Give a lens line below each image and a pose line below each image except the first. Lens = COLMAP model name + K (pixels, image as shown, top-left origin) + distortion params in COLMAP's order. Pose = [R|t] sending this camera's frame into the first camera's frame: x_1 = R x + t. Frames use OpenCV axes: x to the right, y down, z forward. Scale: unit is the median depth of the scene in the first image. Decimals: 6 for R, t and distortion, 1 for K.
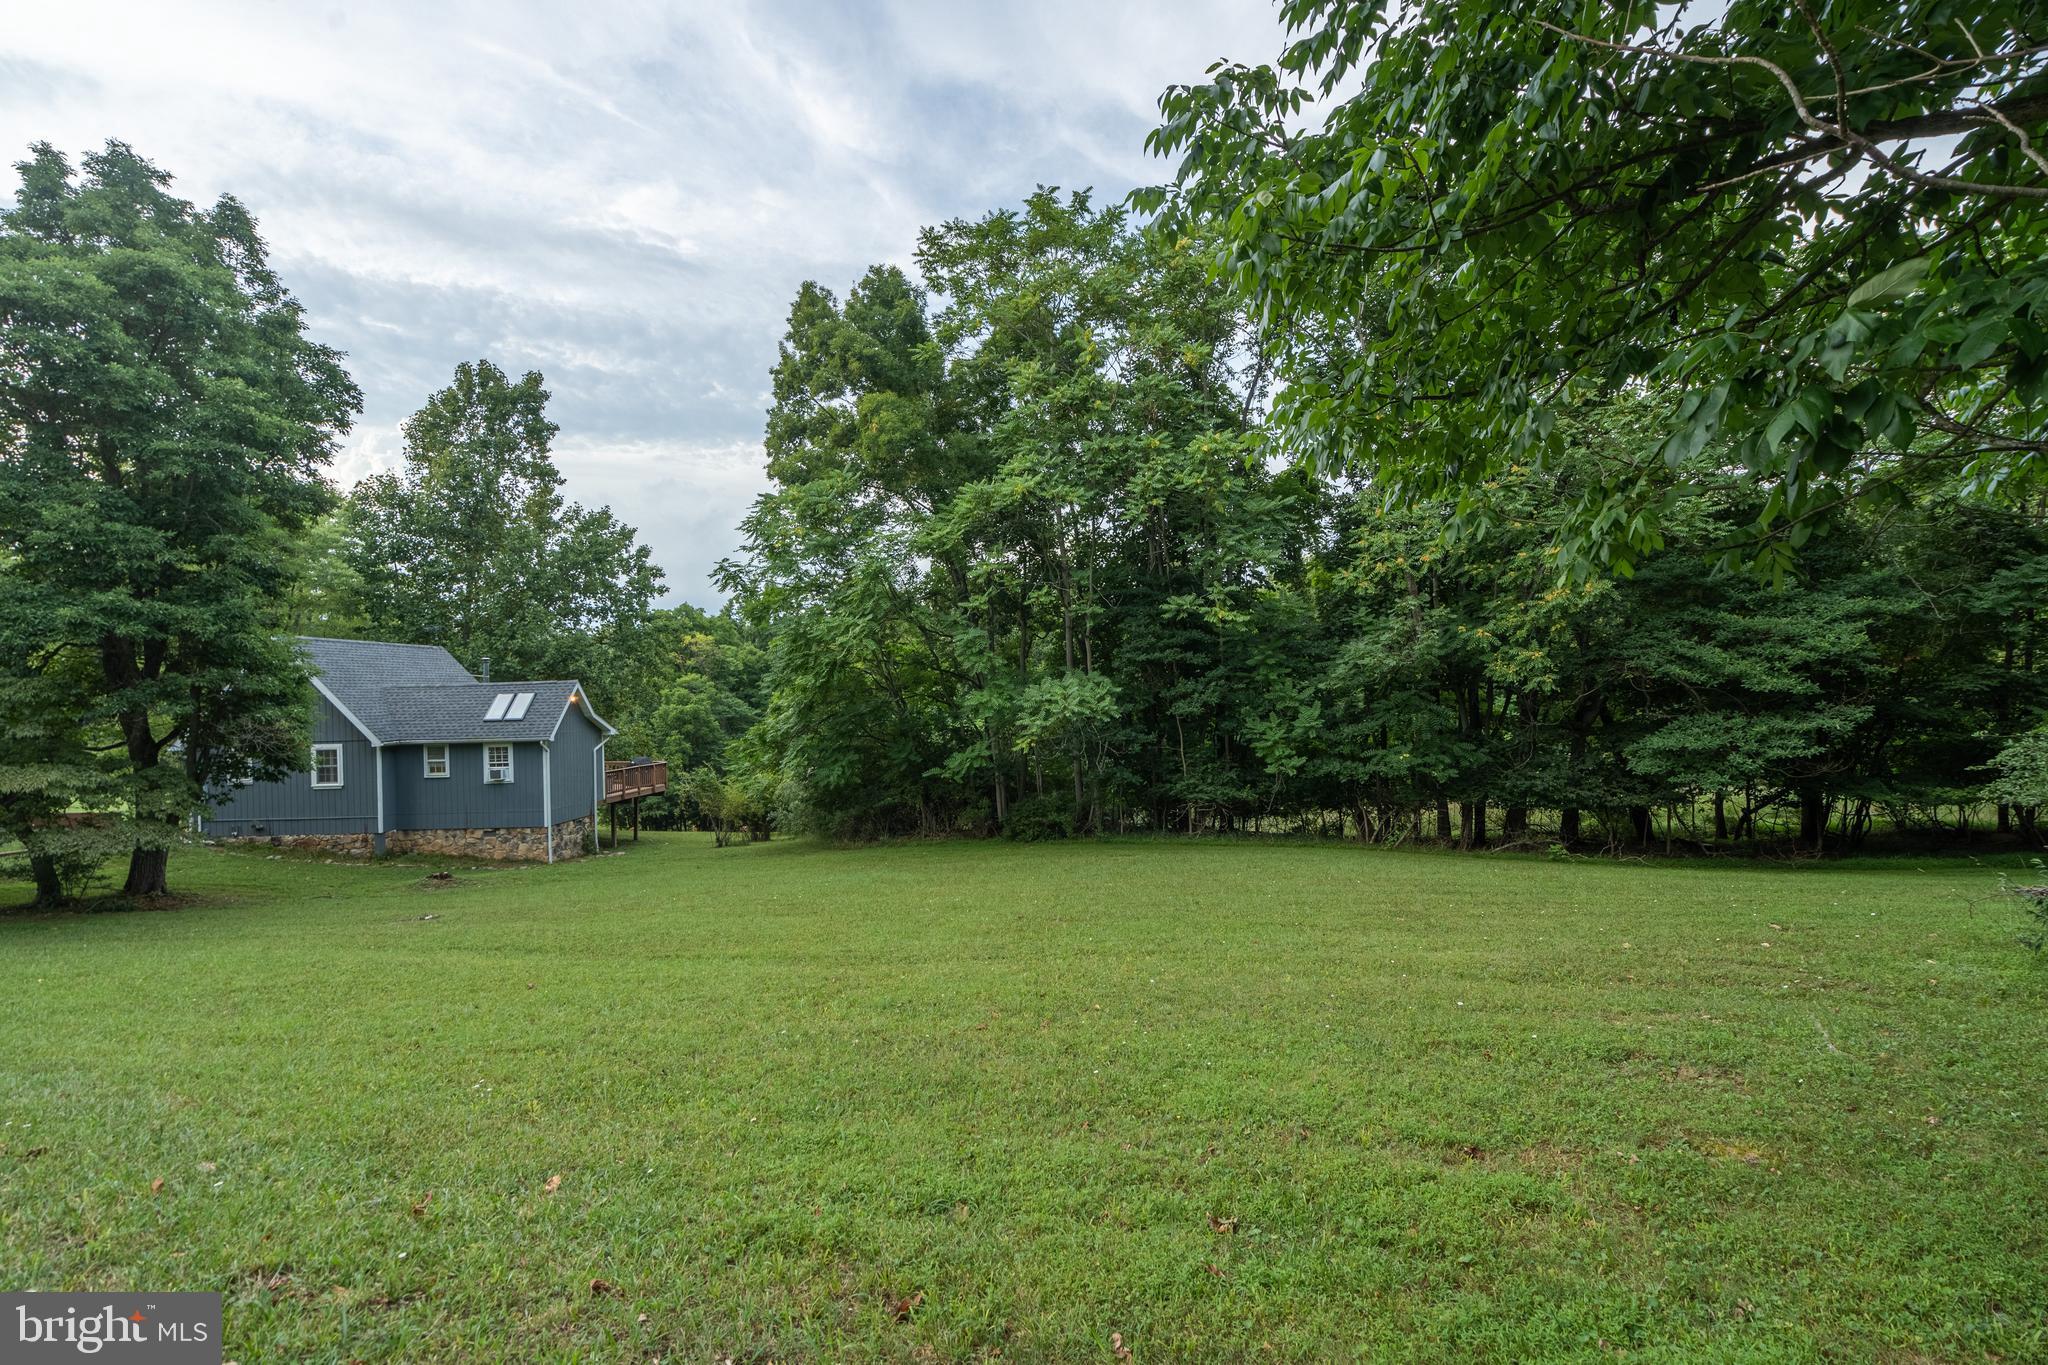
lens RADIAL K [[949.2, 0, 1018.2], [0, 949.2, 685.9], [0, 0, 1]] dist [0.002818, 0.000506]
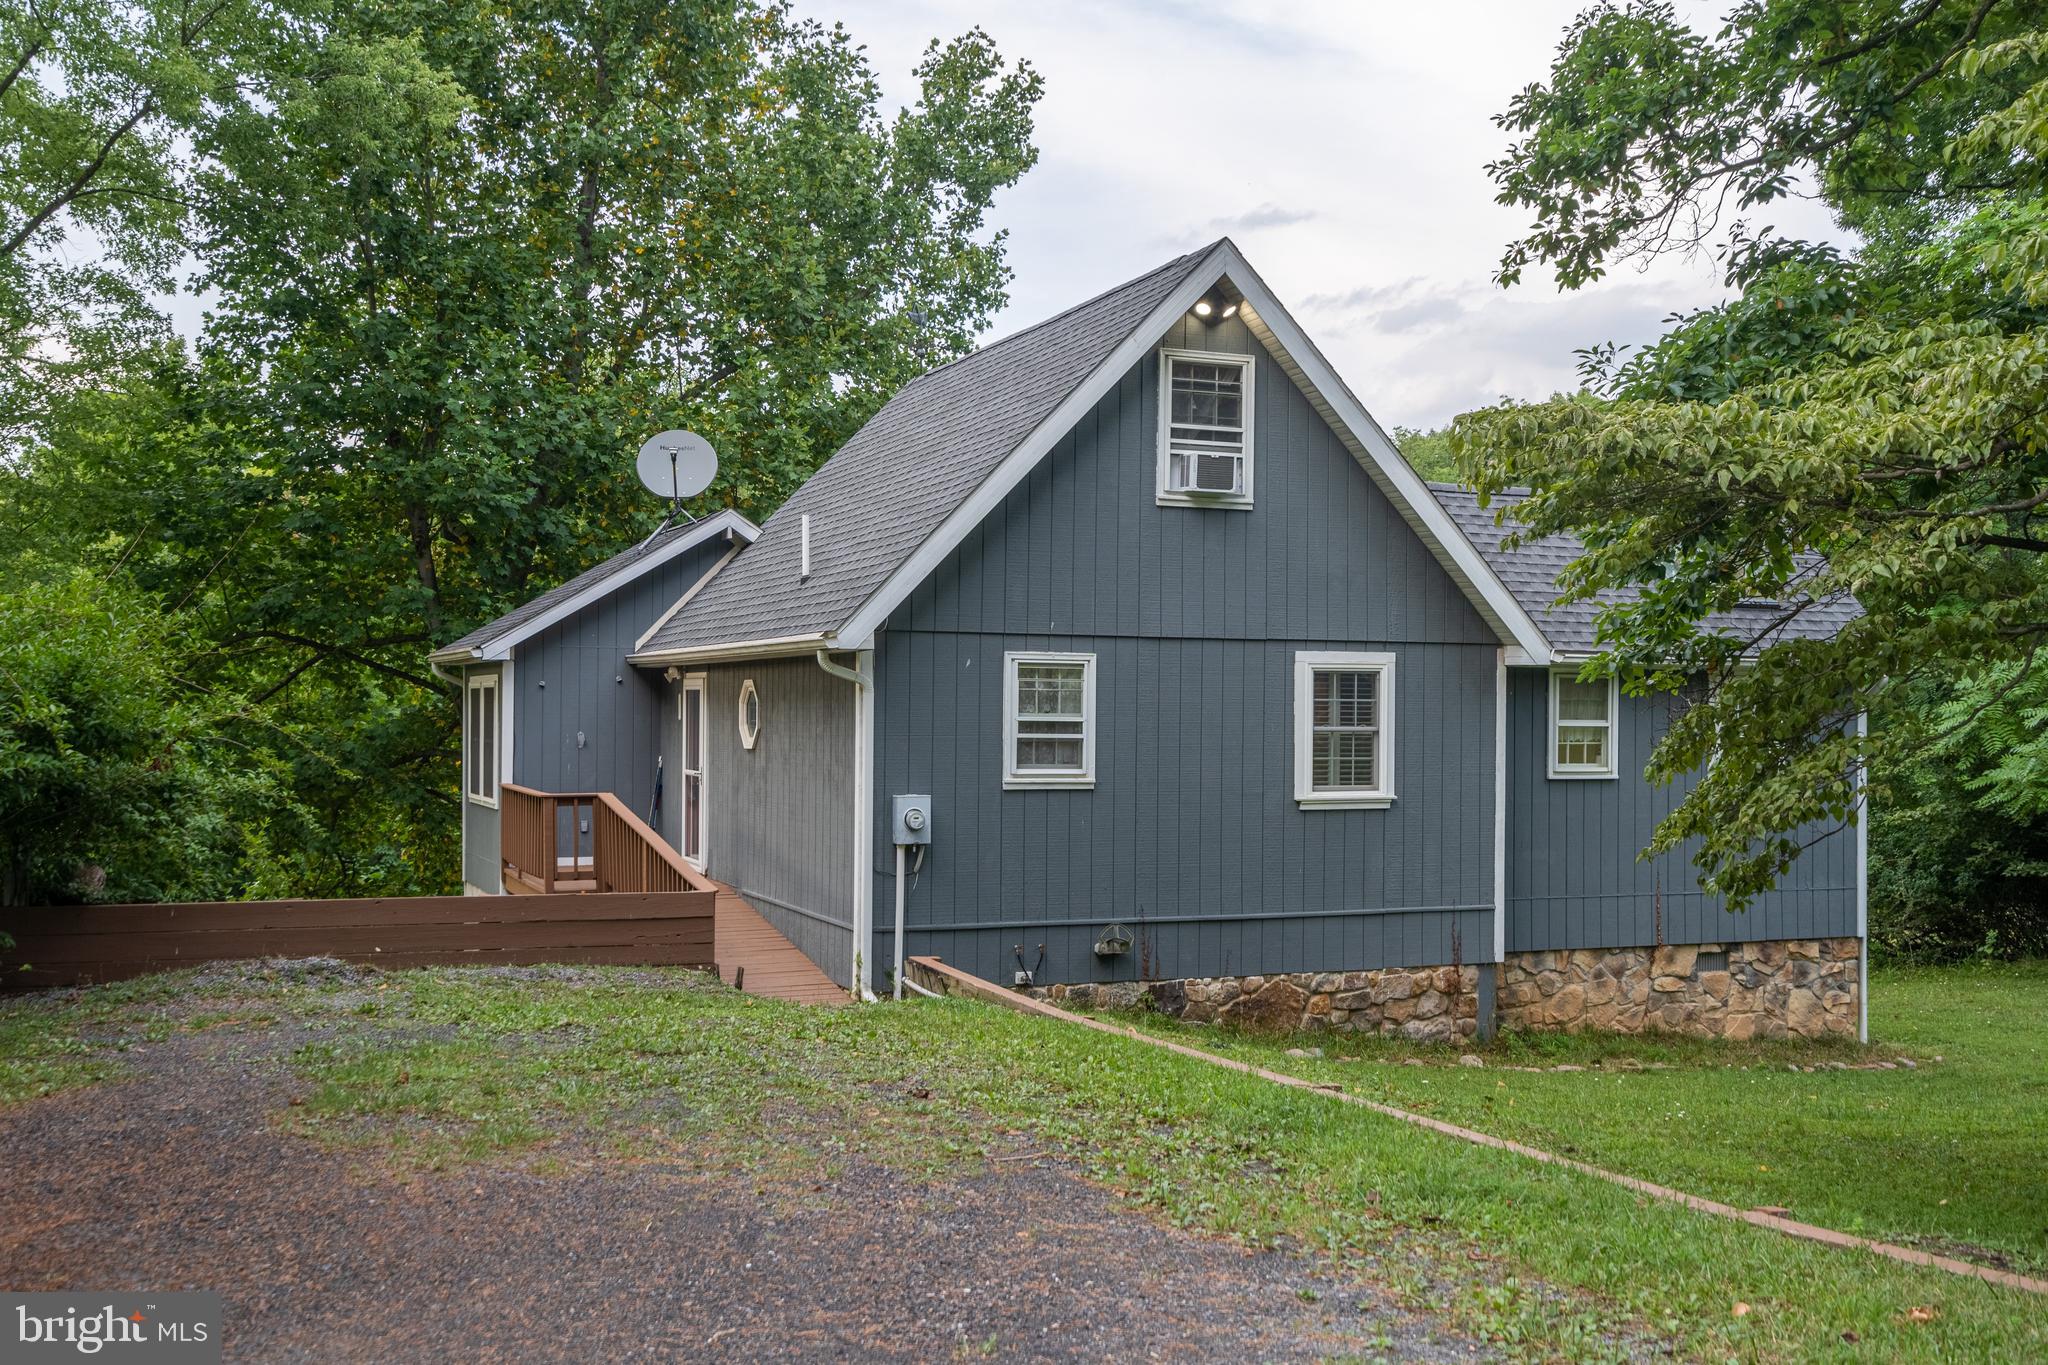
lens RADIAL K [[2033.1, 0, 1024.0], [0, 2033.1, 682.5], [0, 0, 1]] dist [0.010622, 0.004688]
pose [[0.905514, 0.038785, 0.422539, -1.213106], [-0.034765, 0.999247, -0.017220, 0.095739], [-0.422889, 0.000904, 0.906181, 0.560805]]
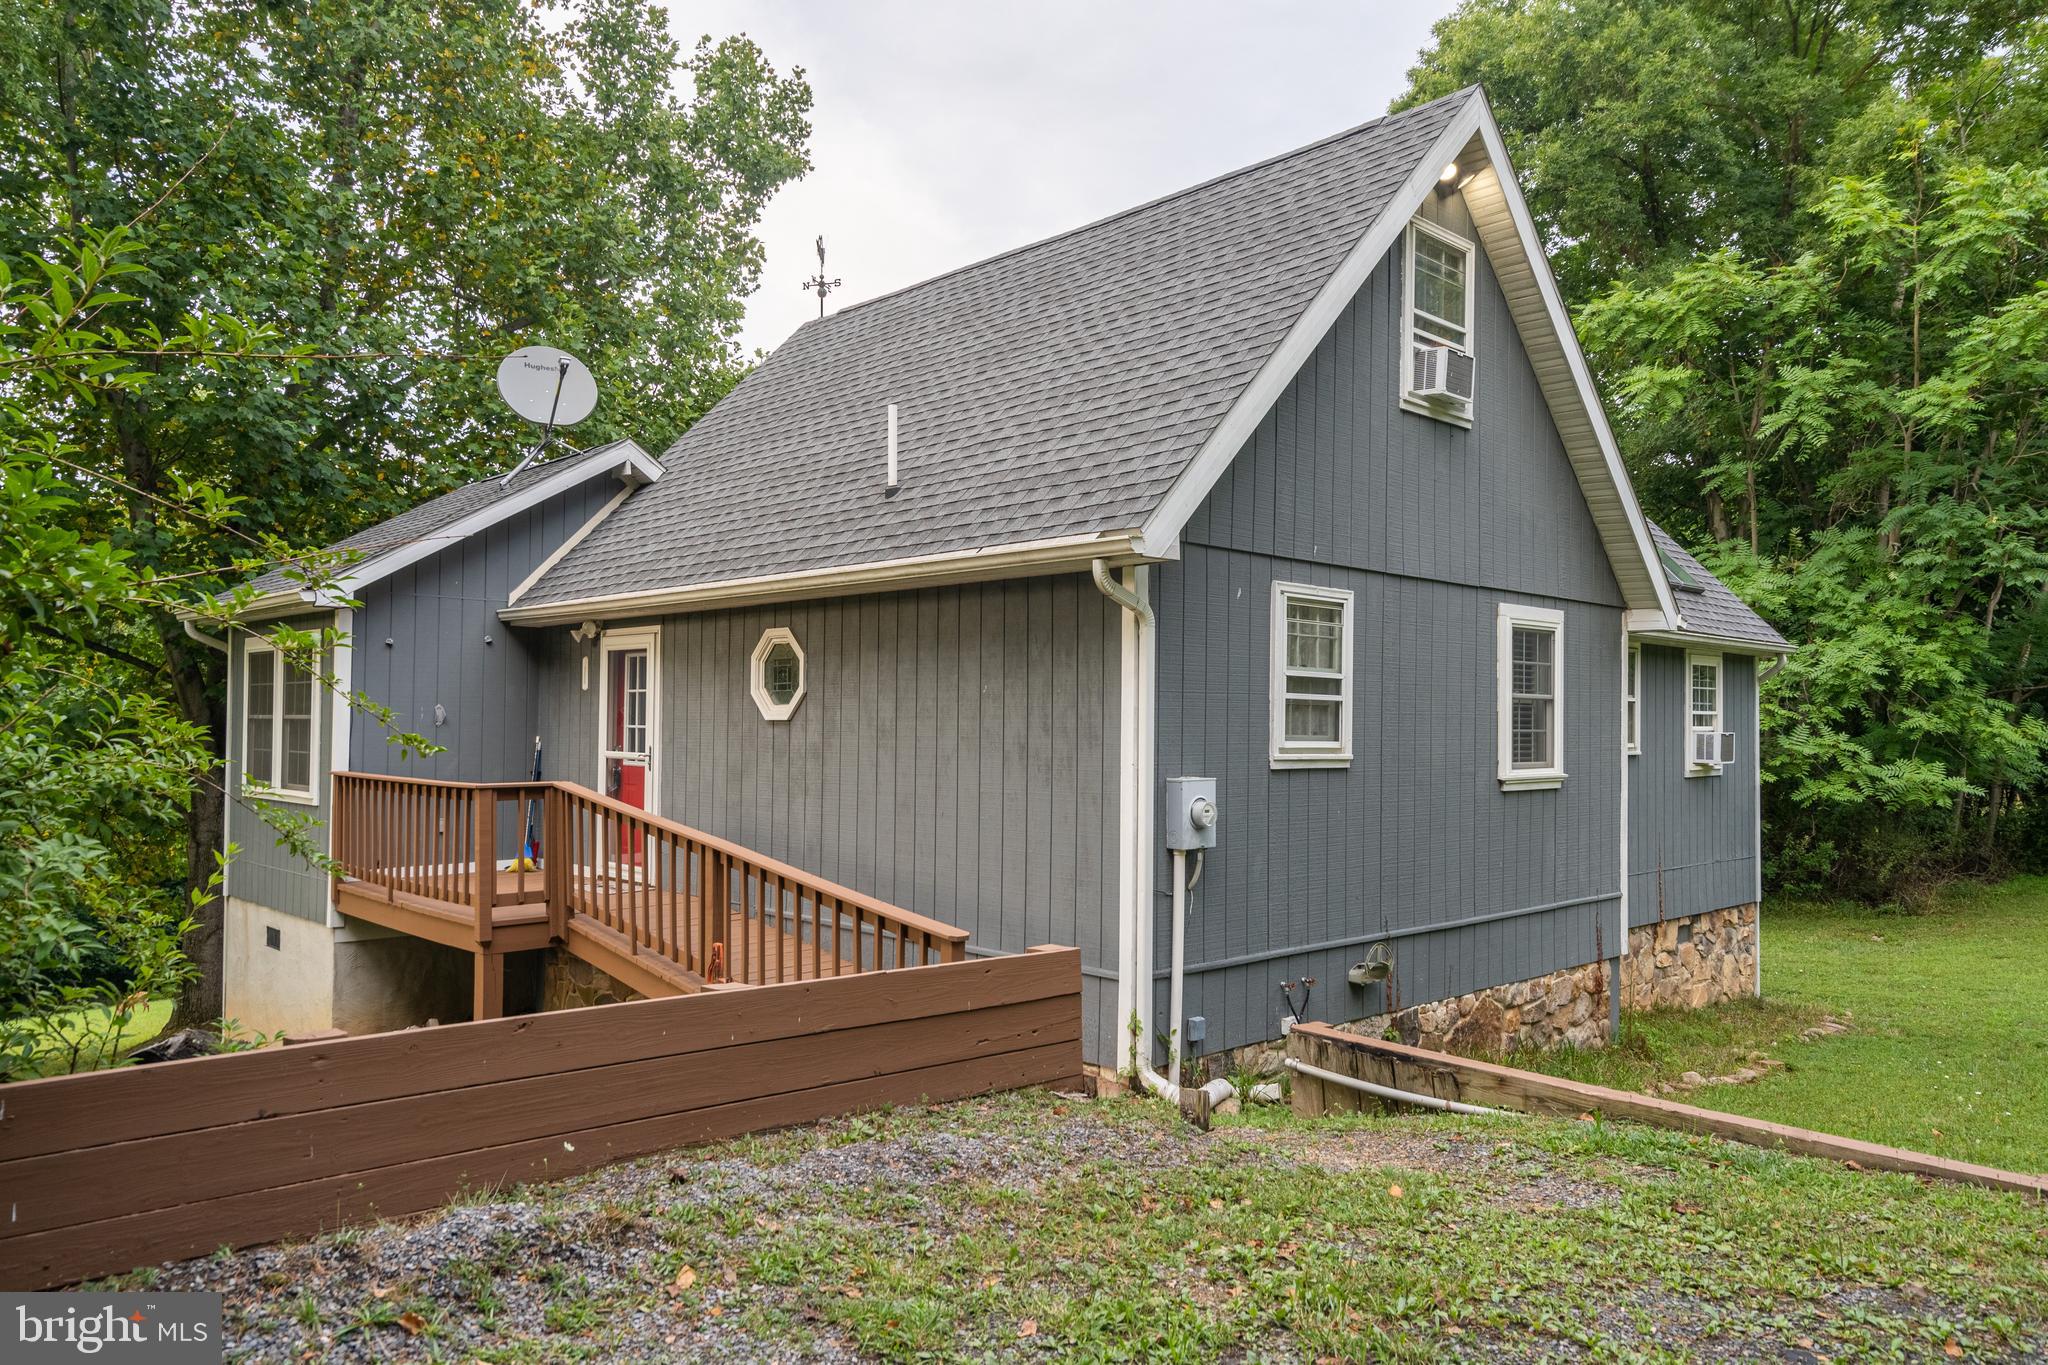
lens RADIAL K [[1405.8, 0, 1024.0], [0, 1405.8, 682.5], [0, 0, 1]] dist [0.003514, -0.000545]
pose [[0.693061, 0.055567, 0.718734, -1.220030], [-0.034599, 0.998440, -0.043828, 0.114790], [-0.720048, 0.005508, 0.693902, 0.958915]]
